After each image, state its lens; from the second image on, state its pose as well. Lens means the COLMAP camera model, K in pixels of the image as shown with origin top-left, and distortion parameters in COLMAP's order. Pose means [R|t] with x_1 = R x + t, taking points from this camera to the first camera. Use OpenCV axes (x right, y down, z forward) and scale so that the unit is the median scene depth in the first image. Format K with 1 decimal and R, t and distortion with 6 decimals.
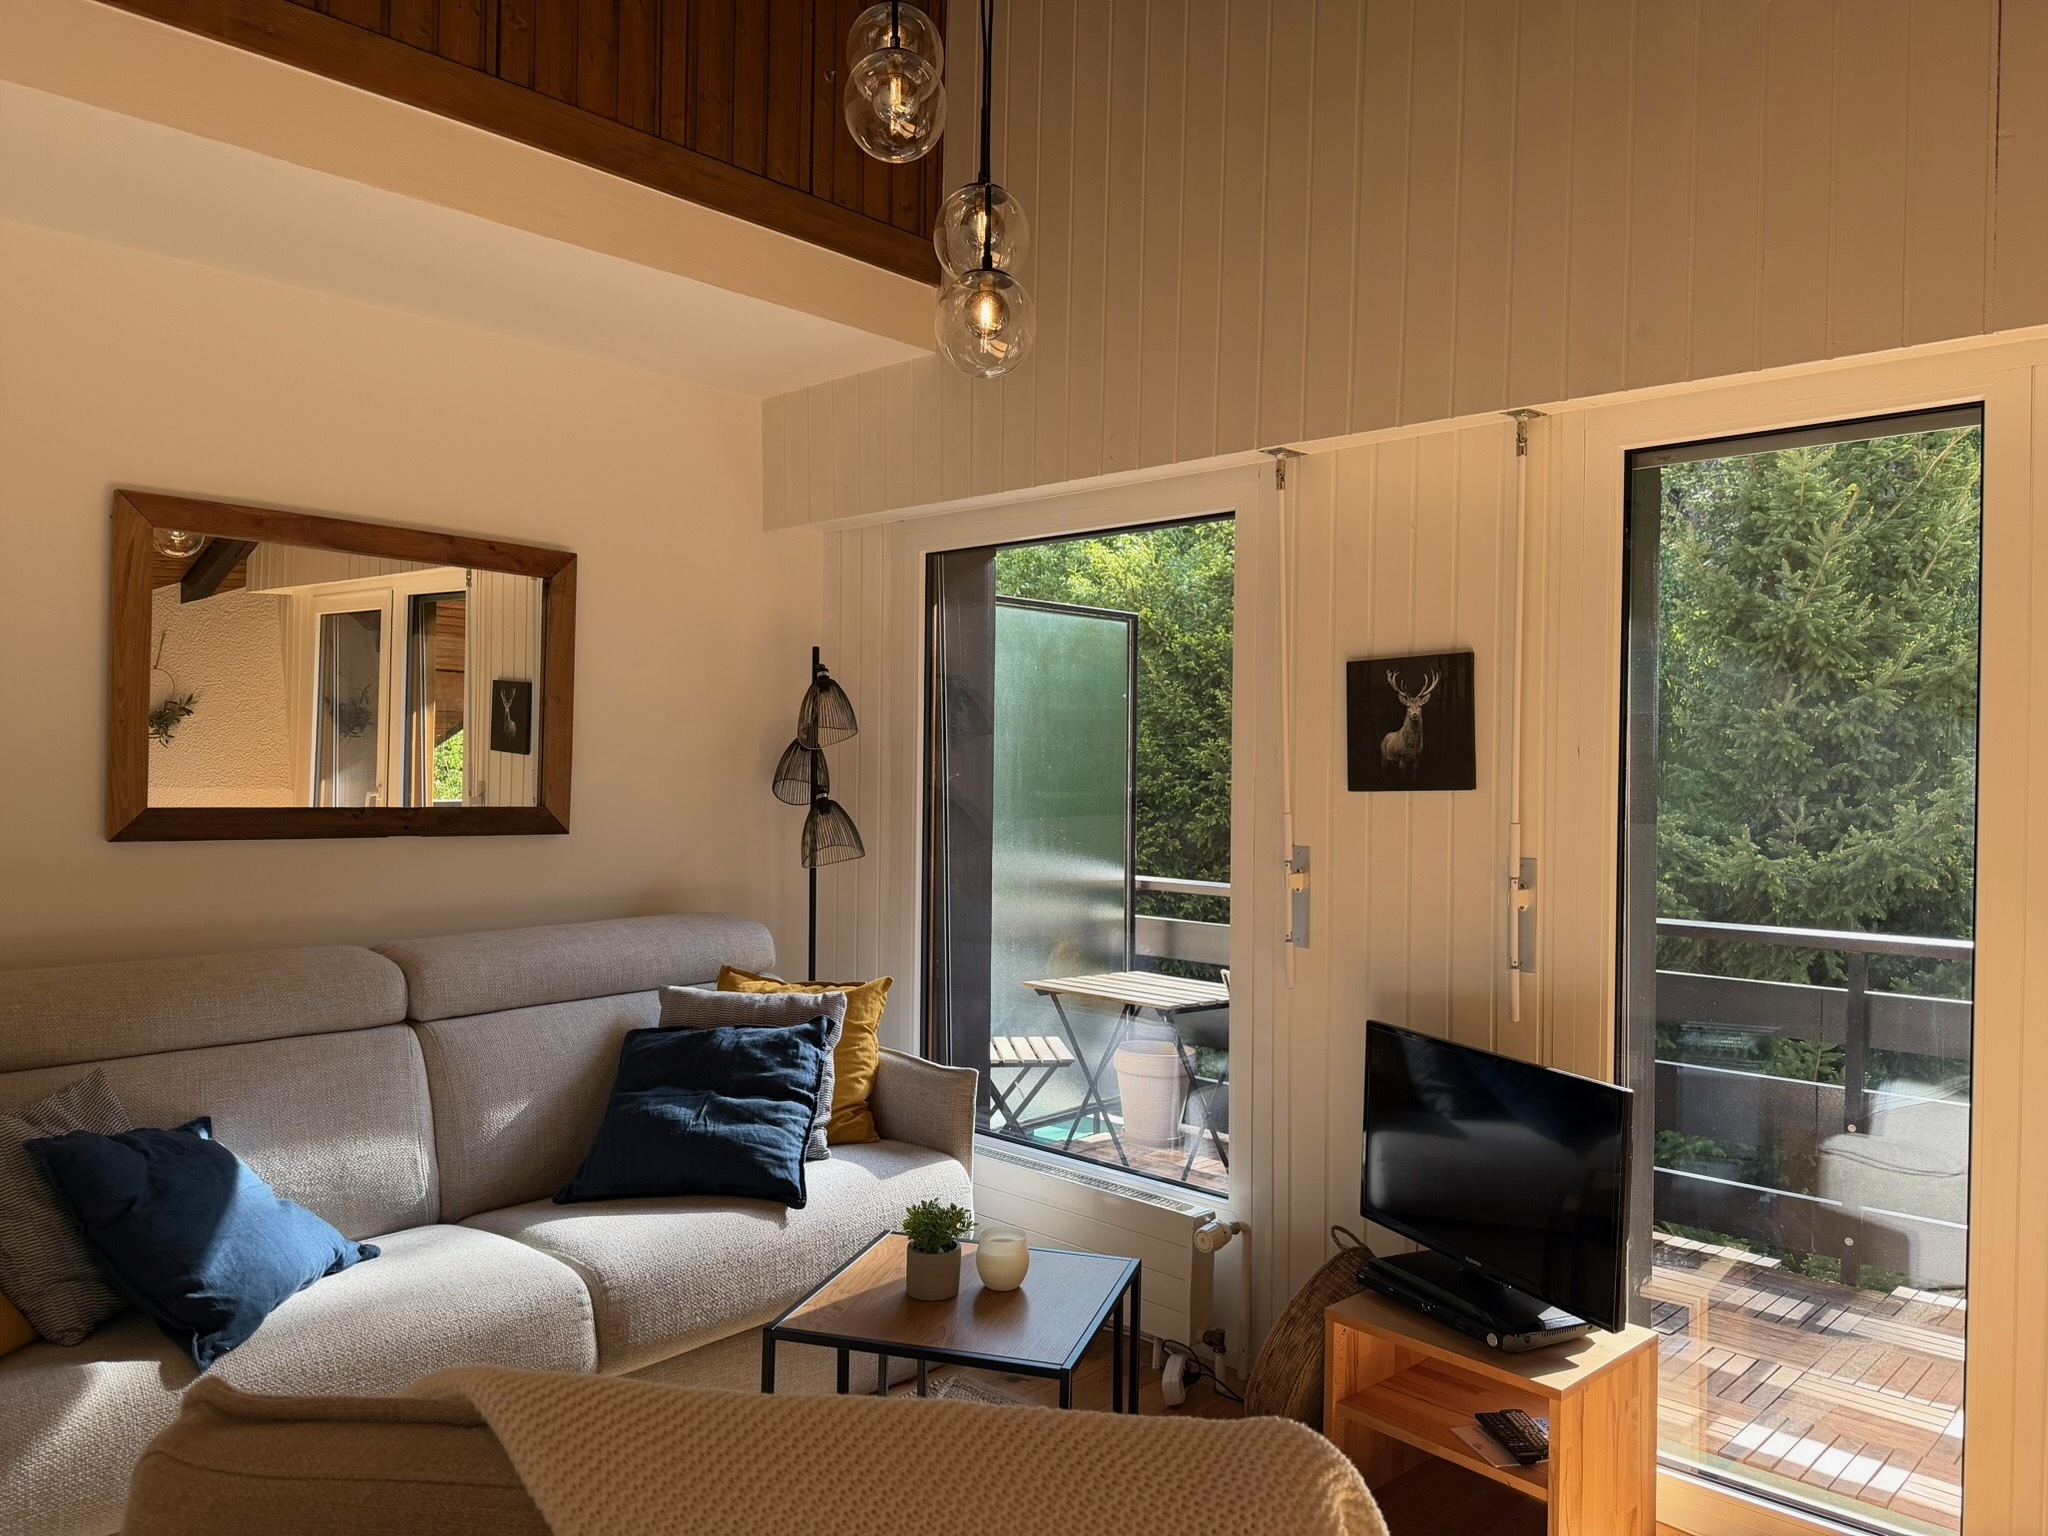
lens RADIAL K [[1431.7, 0, 1049.6], [0, 1431.7, 772.9], [0, 0, 1]] dist [0.048330, -0.052015]
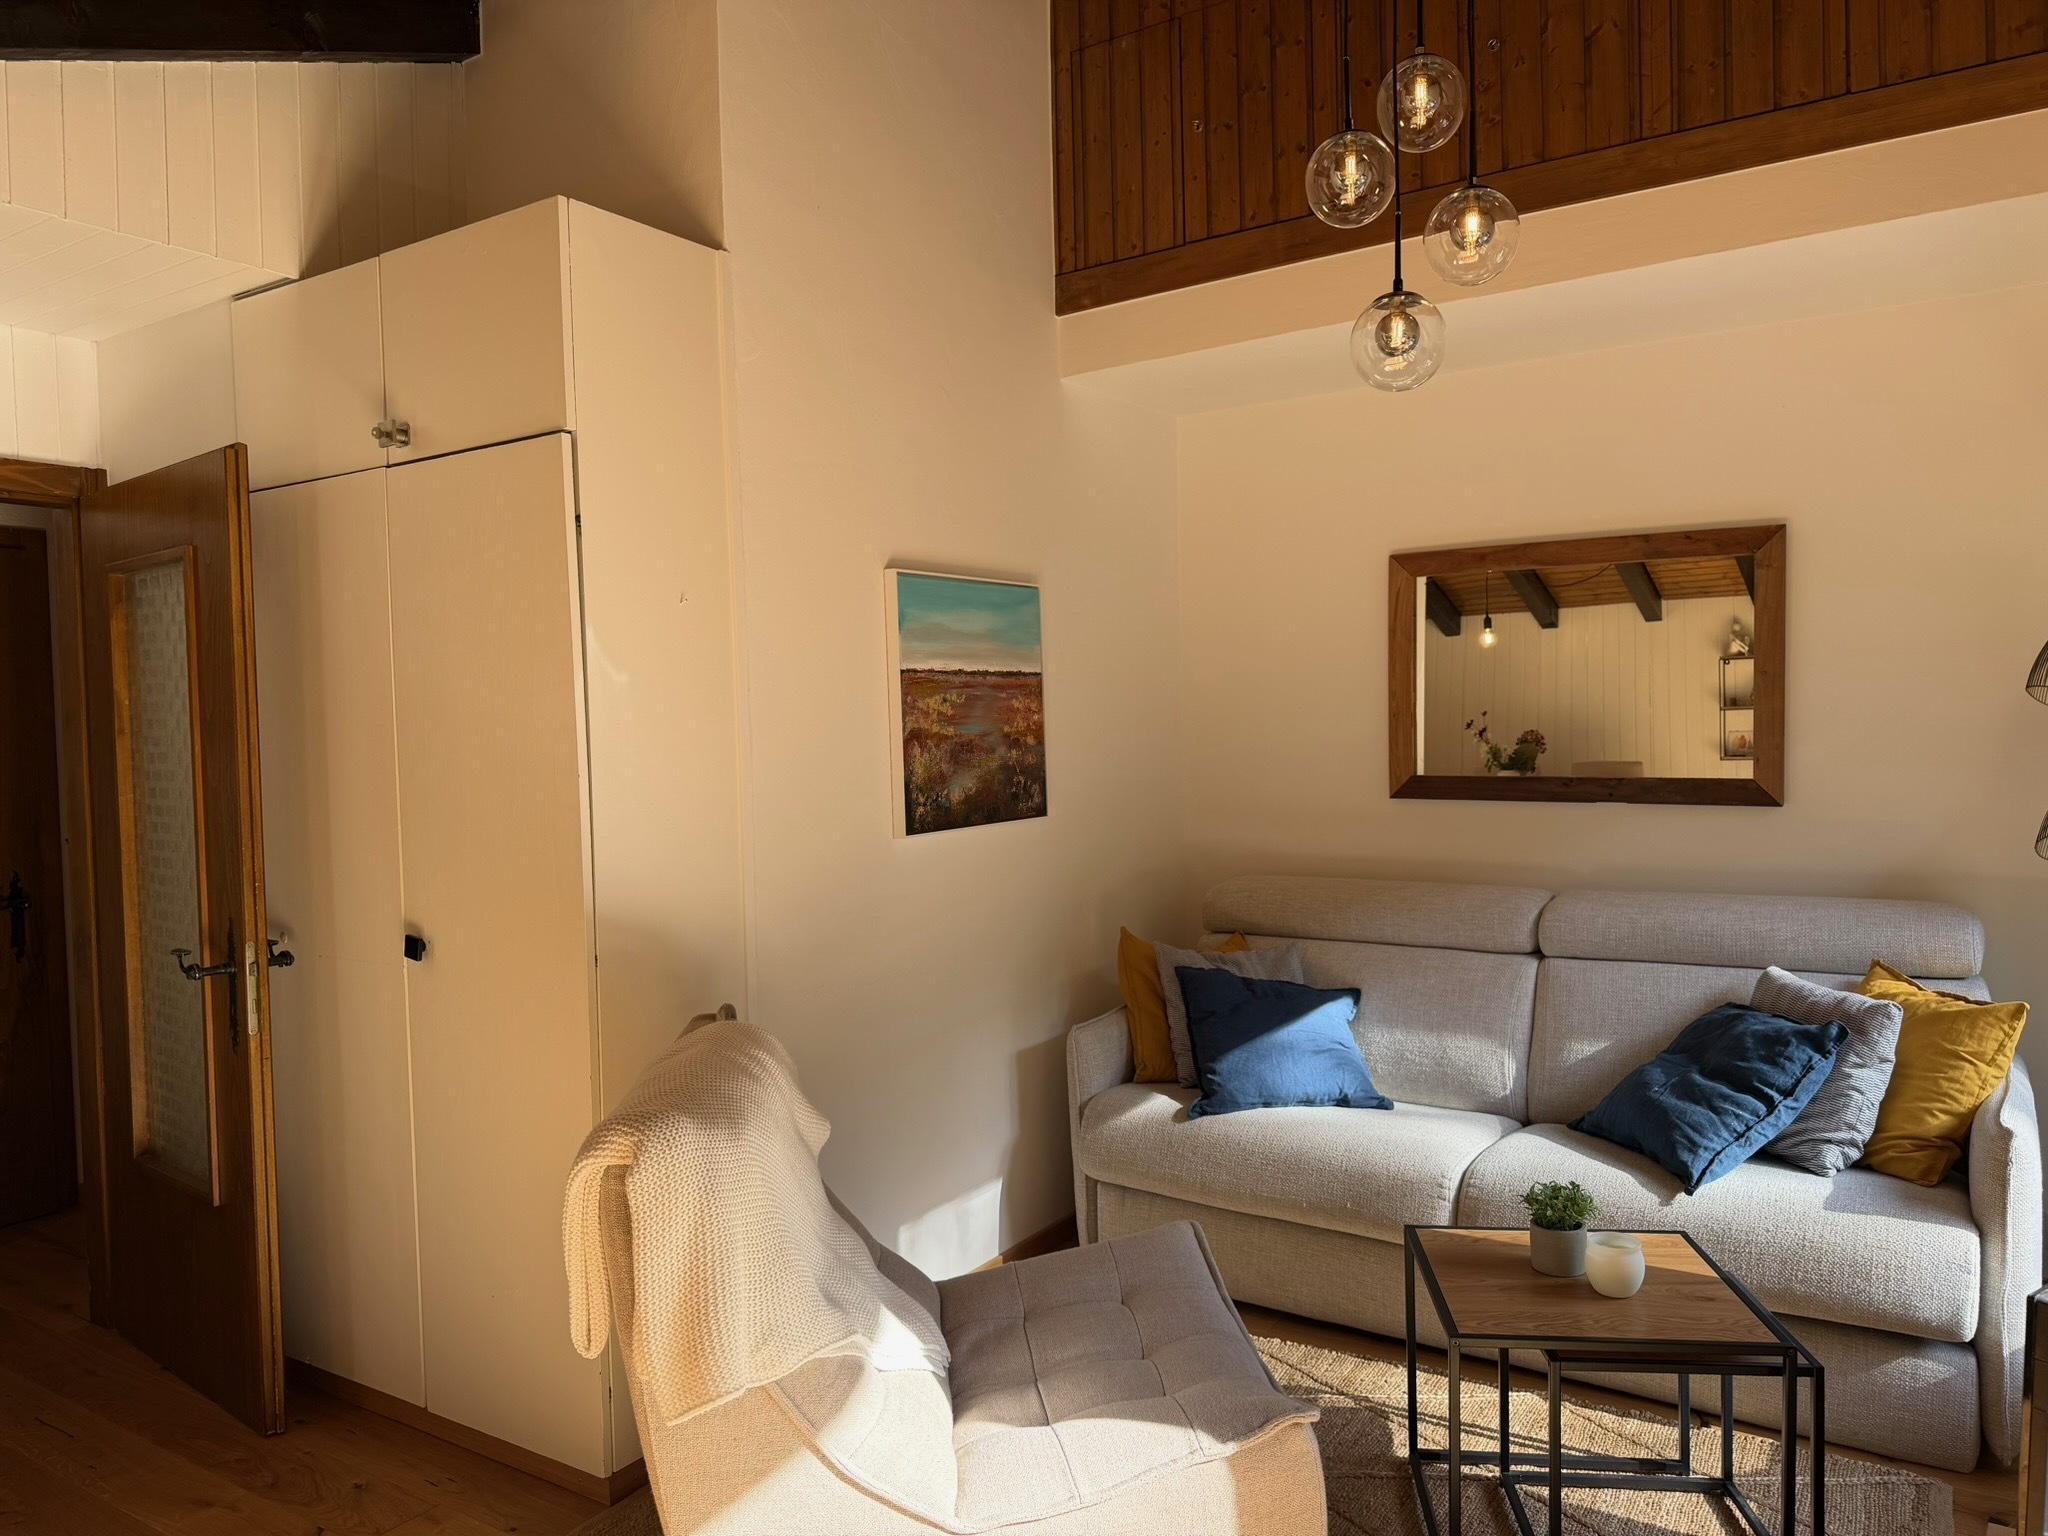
lens RADIAL K [[1448.0, 0, 995.3], [0, 1448.0, 789.5], [0, 0, 1]] dist [0.065708, -0.138743]
pose [[0.139591, 0.026802, -0.989846, 0.698444], [0.016511, 0.999432, 0.029390, -0.010007], [0.990072, -0.020446, 0.139069, 0.379765]]
